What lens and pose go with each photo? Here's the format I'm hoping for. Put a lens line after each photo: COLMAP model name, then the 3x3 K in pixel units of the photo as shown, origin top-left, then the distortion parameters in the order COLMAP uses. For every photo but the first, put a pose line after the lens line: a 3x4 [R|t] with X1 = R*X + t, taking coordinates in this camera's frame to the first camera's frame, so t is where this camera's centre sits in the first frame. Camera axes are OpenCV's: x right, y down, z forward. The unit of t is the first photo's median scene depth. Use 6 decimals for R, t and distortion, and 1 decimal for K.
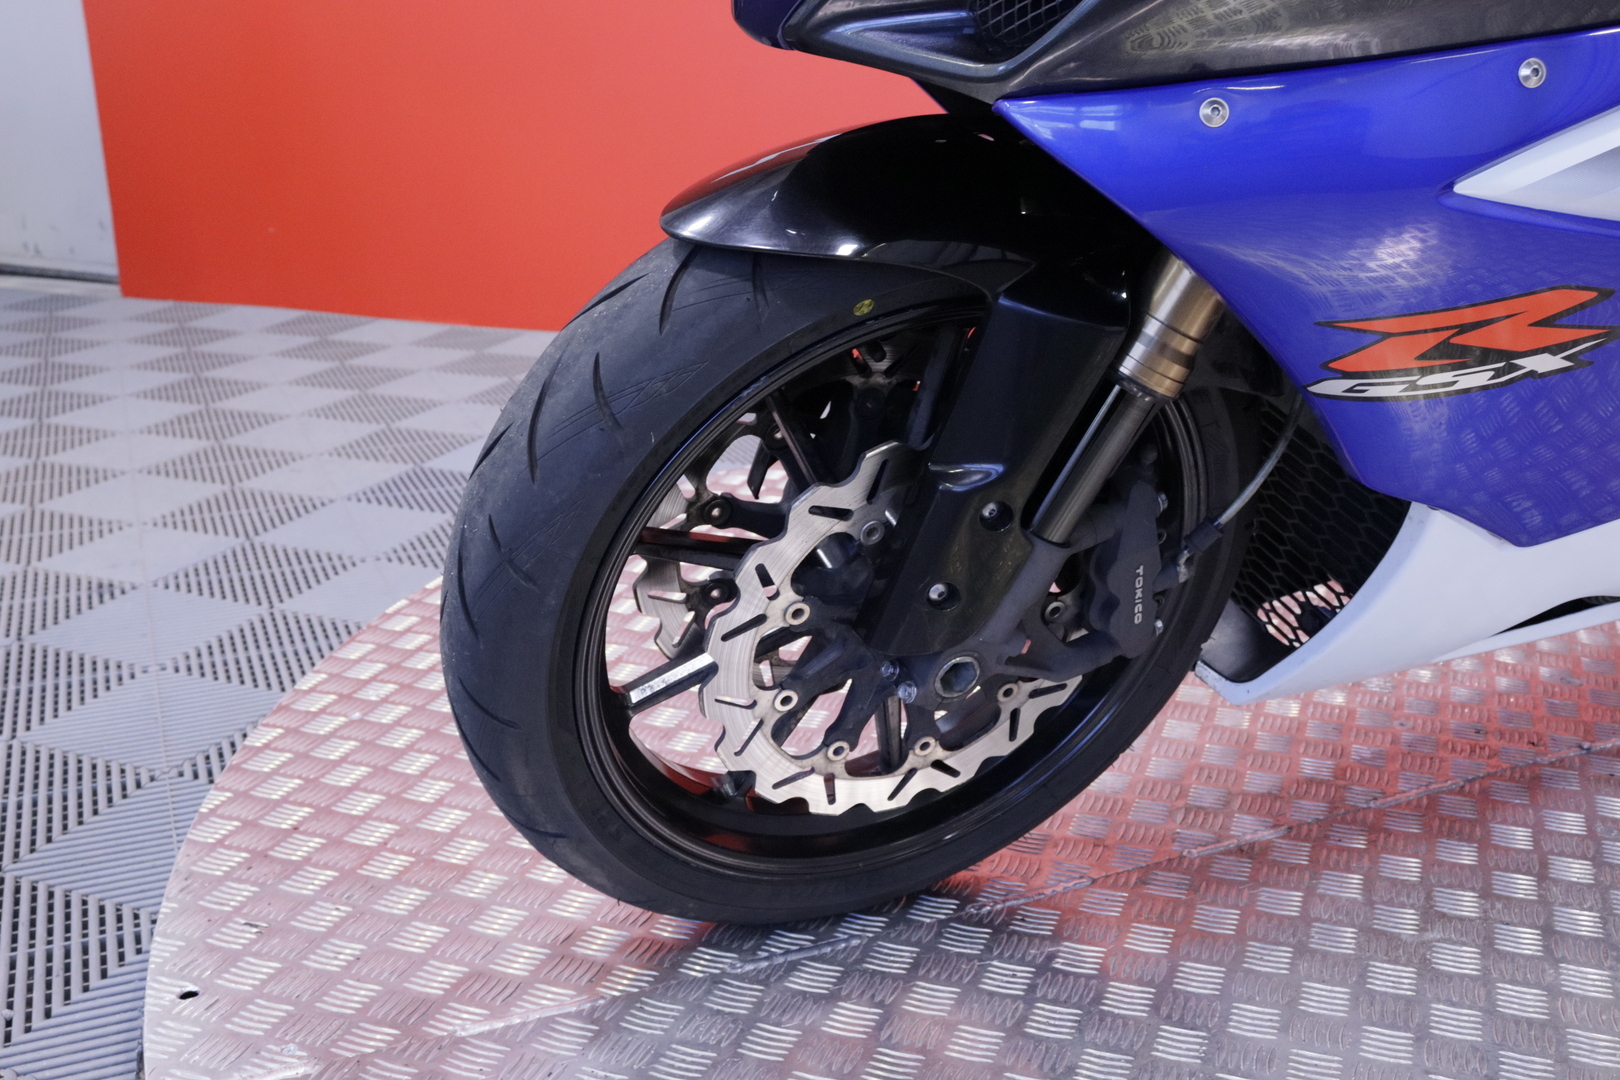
lens RADIAL K [[1690.1, 0, 810.0], [0, 1690.1, 540.0], [0, 0, 1]] dist [-0.183009, 0.398597]
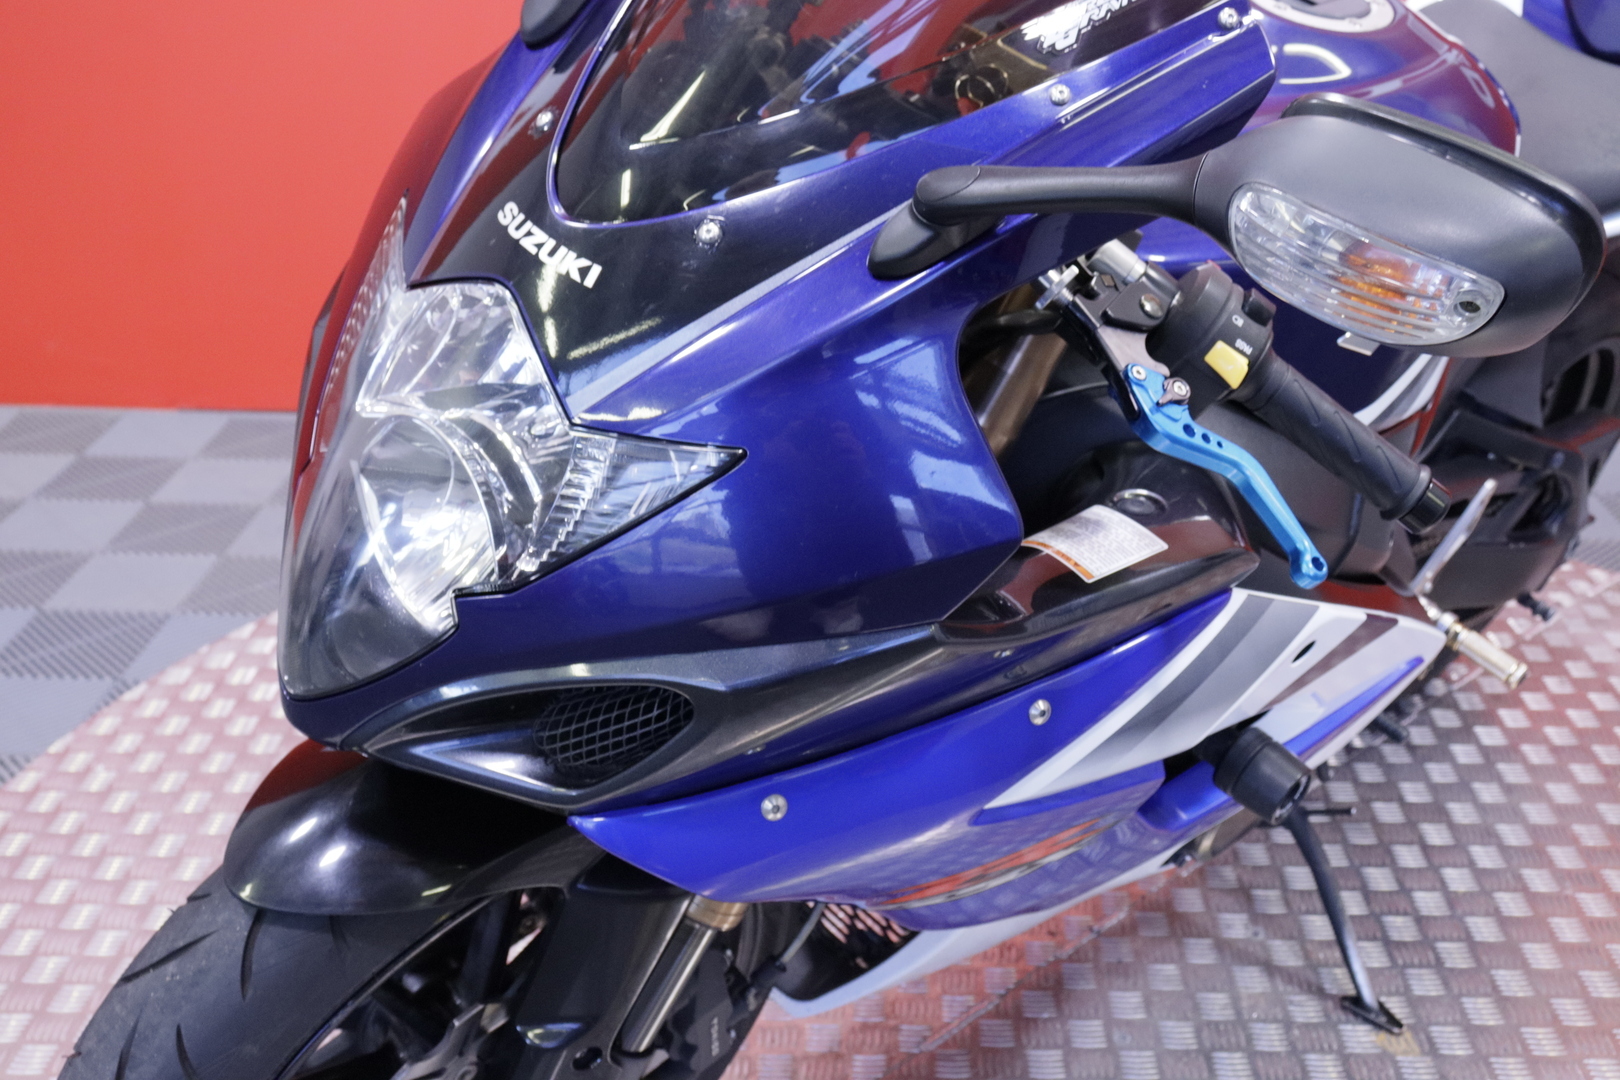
lens RADIAL K [[1765.4, 0, 793.0], [0, 1765.4, 581.7], [0, 0, 1]] dist [0.177368, -0.460484]
pose [[0.950577, -0.132153, 0.280961, -0.038491], [0.097595, 0.986207, 0.133679, -0.404150], [-0.294752, -0.099651, 0.950363, -0.068464]]
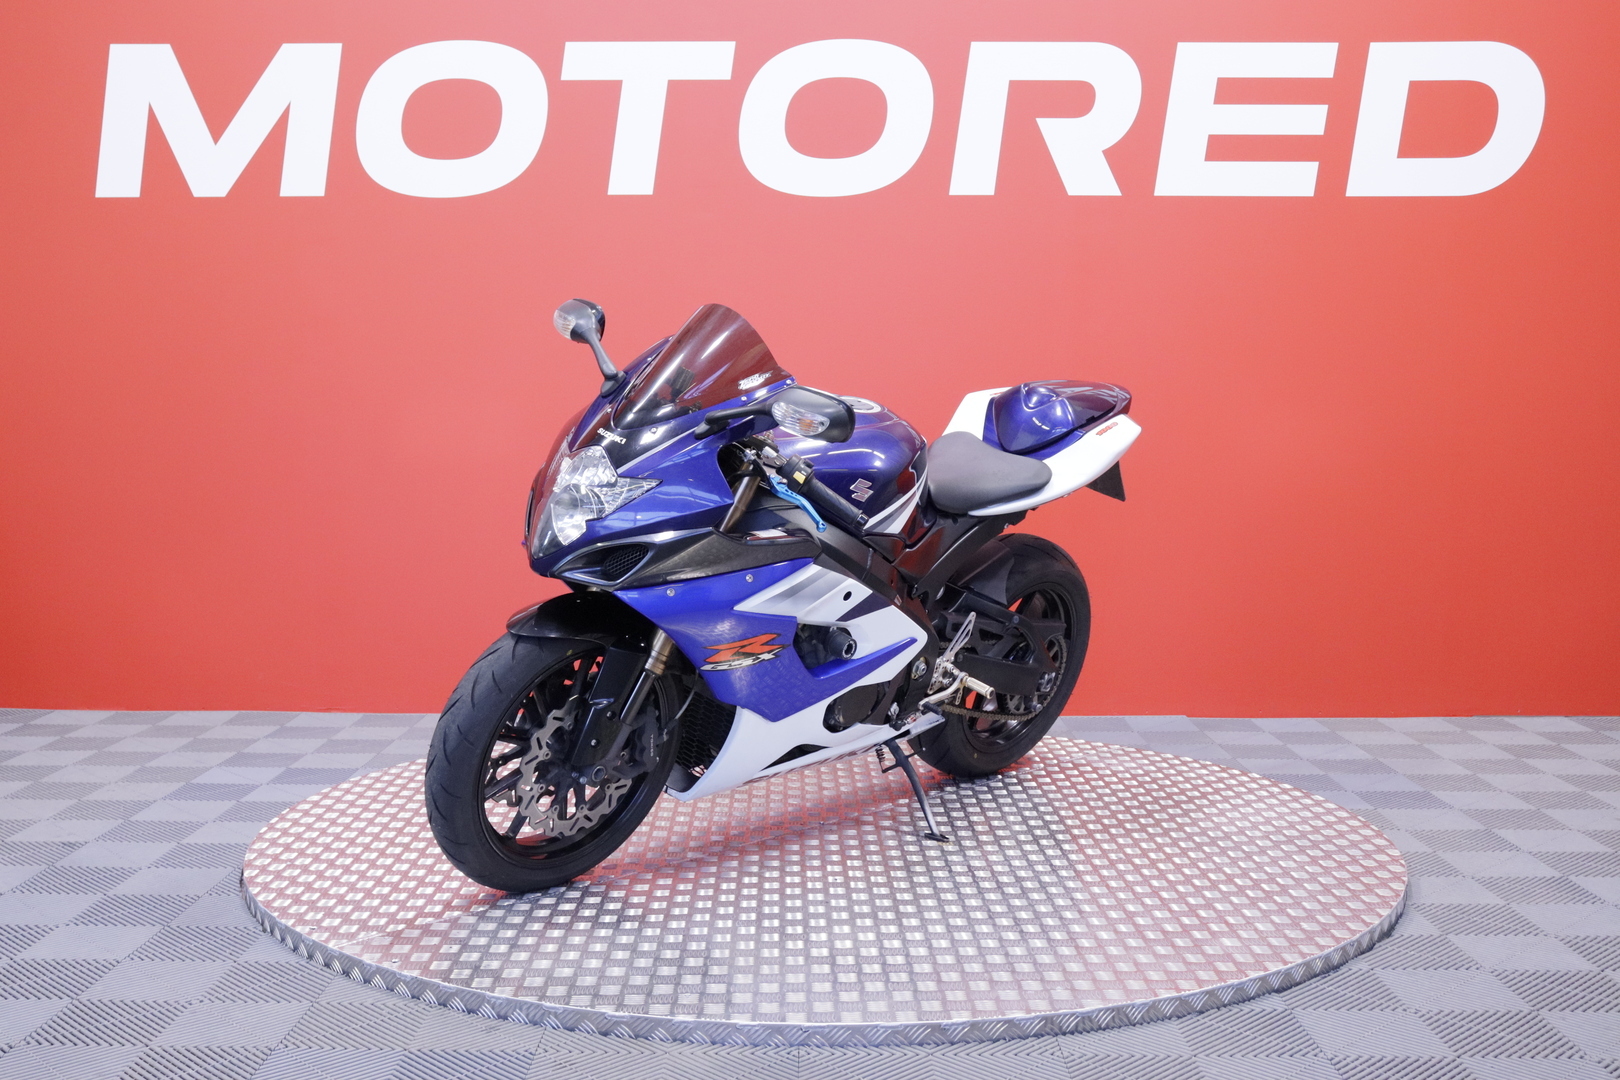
lens RADIAL K [[1690.1, 0, 810.0], [0, 1690.1, 540.0], [0, 0, 1]] dist [-0.183009, 0.398597]
pose [[0.927801, -0.034918, 0.371438, -0.643697], [0.119780, 0.970781, -0.207934, 0.335530], [-0.353324, 0.237412, 0.904874, -1.897926]]
